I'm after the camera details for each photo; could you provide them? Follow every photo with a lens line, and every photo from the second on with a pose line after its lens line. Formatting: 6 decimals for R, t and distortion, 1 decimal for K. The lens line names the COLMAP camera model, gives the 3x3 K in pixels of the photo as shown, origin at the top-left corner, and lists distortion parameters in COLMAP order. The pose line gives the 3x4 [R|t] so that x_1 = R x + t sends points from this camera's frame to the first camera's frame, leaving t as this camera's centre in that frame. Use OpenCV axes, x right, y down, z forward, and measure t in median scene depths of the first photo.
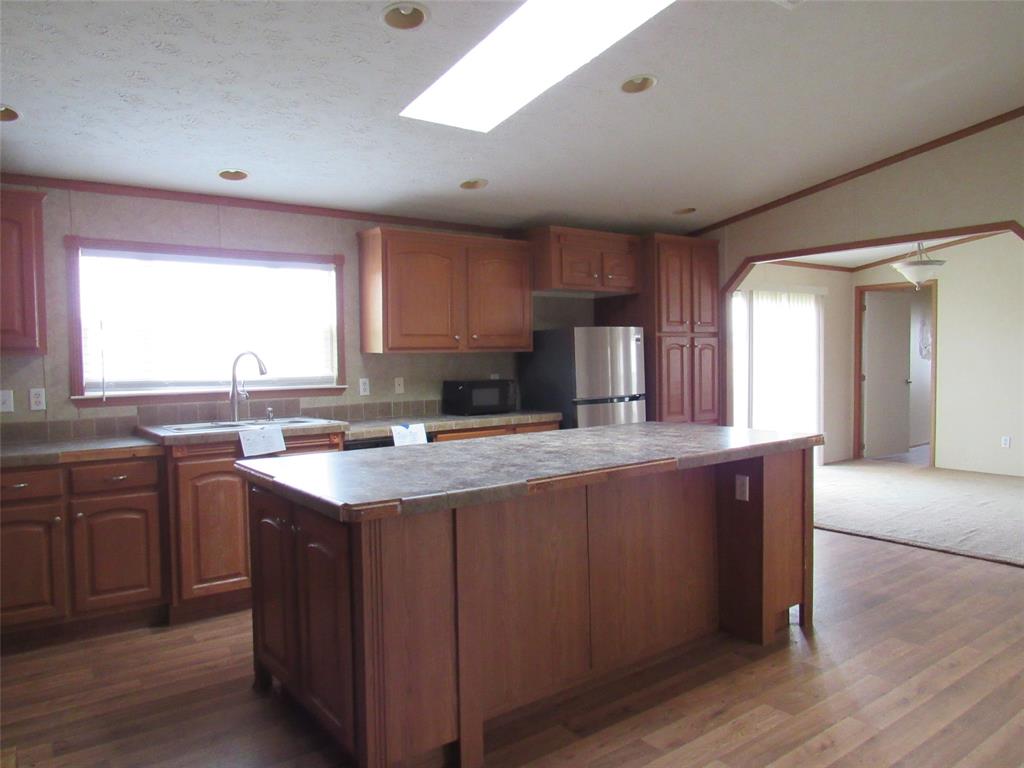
lens RADIAL K [[743.6, 0, 512.0], [0, 743.6, 384.0], [0, 0, 1]] dist [-0.032495, 0.003373]
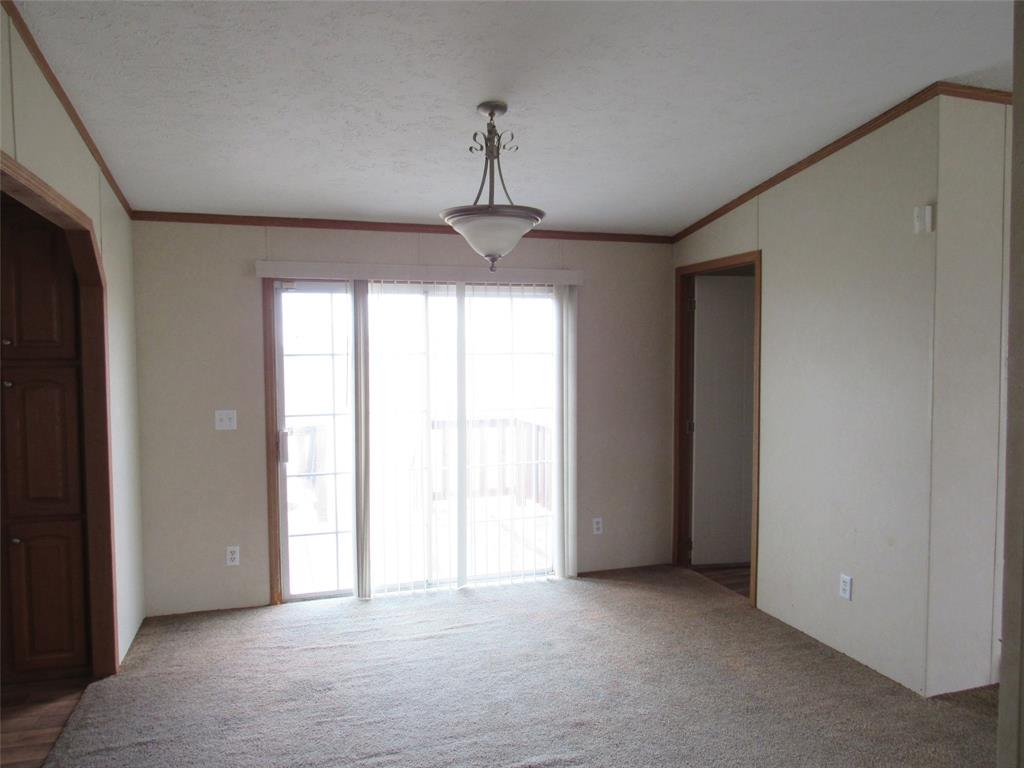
lens RADIAL K [[743.6, 0, 512.0], [0, 743.6, 384.0], [0, 0, 1]] dist [-0.032495, 0.003373]
pose [[0.946876, 0.027435, -0.320427, 0.616833], [-0.025493, 0.999622, 0.010254, -0.051701], [0.320587, -0.001541, 0.947218, 0.475720]]
